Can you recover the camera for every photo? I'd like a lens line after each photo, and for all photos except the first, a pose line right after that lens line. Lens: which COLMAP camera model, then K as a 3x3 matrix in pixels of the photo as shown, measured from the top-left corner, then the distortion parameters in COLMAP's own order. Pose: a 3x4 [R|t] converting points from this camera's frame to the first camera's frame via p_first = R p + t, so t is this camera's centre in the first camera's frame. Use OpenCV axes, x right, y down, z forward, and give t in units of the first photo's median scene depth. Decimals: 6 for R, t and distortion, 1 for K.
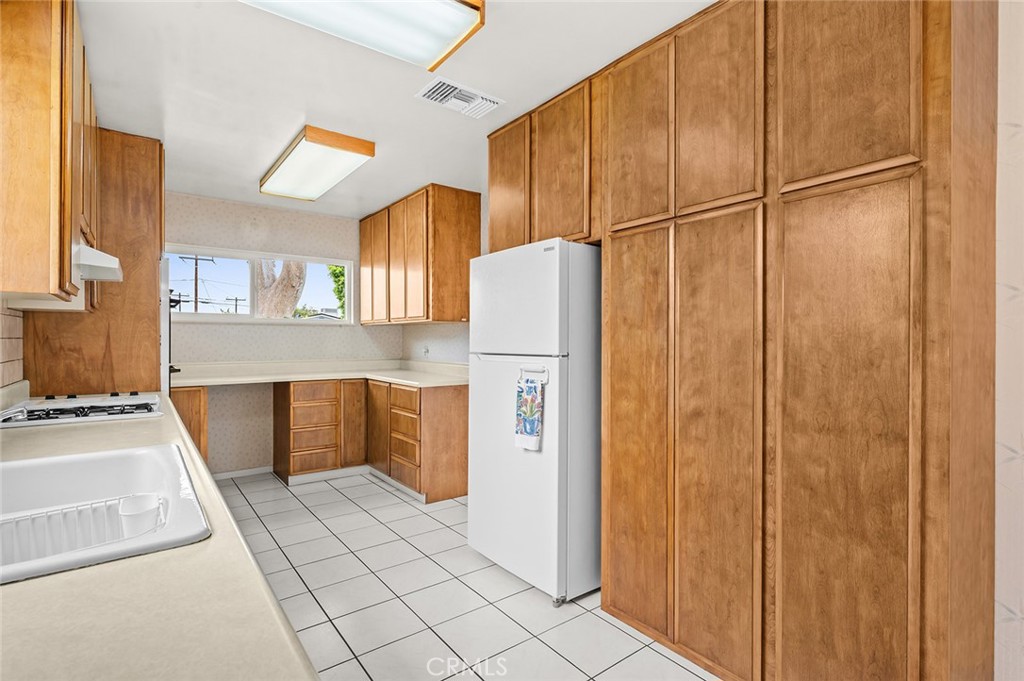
lens RADIAL K [[492.0, 0, 512.5], [0, 492.0, 343.3], [0, 0, 1]] dist [0.004686, 0.000668]
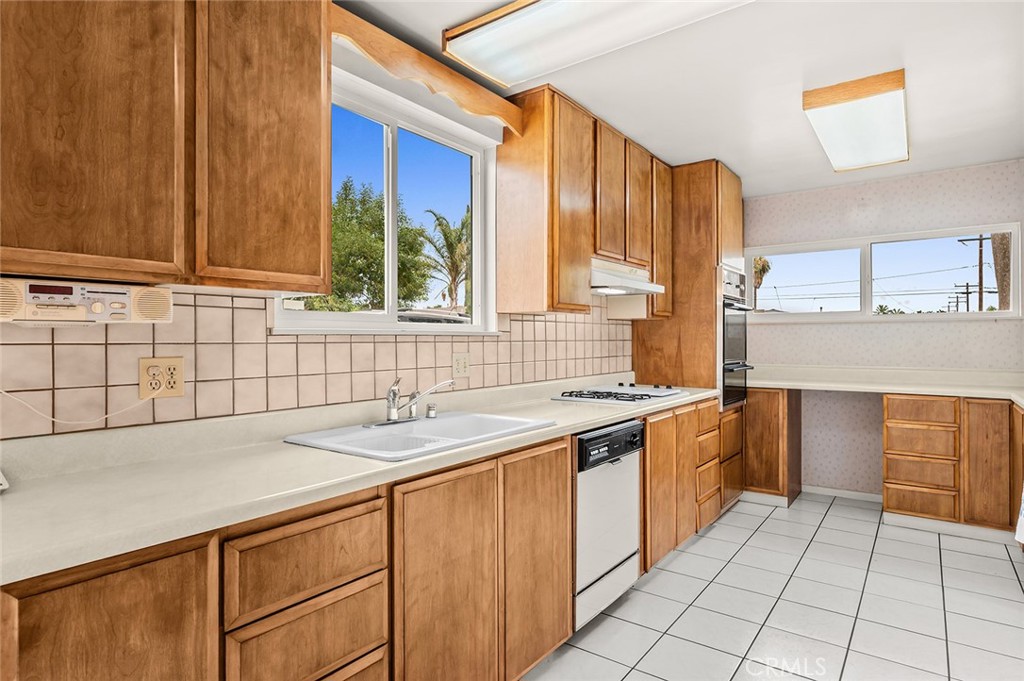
lens RADIAL K [[557.4, 0, 512.2], [0, 557.4, 337.9], [0, 0, 1]] dist [-0.005638, -0.001687]
pose [[0.273975, -0.004322, -0.961727, 0.348443], [-0.005423, 0.999967, -0.006038, -0.005132], [0.961722, 0.006869, 0.273942, 0.234940]]
